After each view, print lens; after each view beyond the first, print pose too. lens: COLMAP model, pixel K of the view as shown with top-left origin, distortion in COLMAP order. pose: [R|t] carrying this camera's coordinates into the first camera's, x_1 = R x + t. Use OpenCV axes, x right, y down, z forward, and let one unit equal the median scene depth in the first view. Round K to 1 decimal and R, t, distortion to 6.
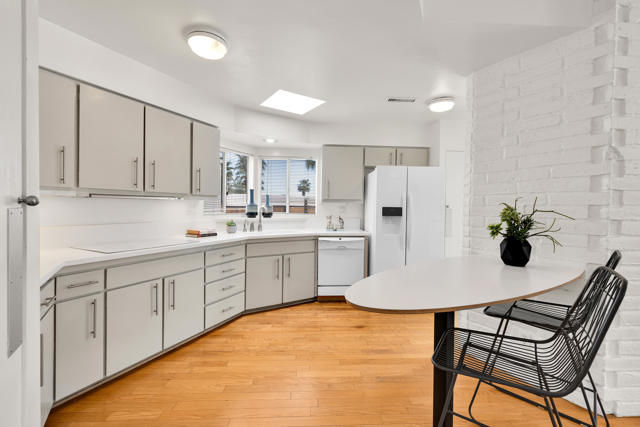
lens RADIAL K [[278.5, 0, 318.7], [0, 278.5, 209.3], [0, 0, 1]] dist [0.000590, -0.000104]
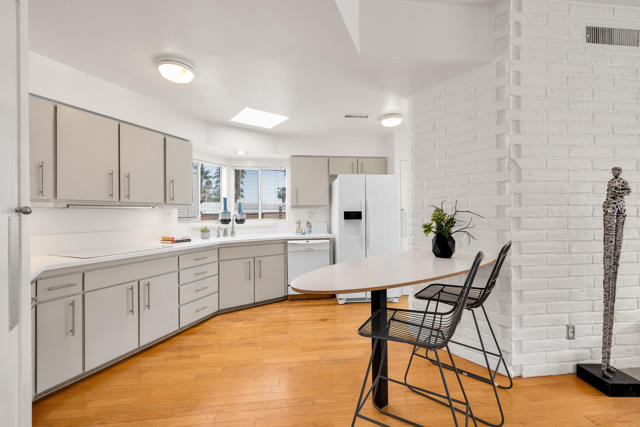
lens RADIAL K [[272.7, 0, 316.6], [0, 272.7, 211.3], [0, 0, 1]] dist [0.000447, 0.000001]
pose [[0.997792, -0.021071, 0.062979, 0.071087], [0.022084, 0.999637, -0.015427, 0.007042], [-0.062631, 0.016784, 0.997896, -0.106802]]
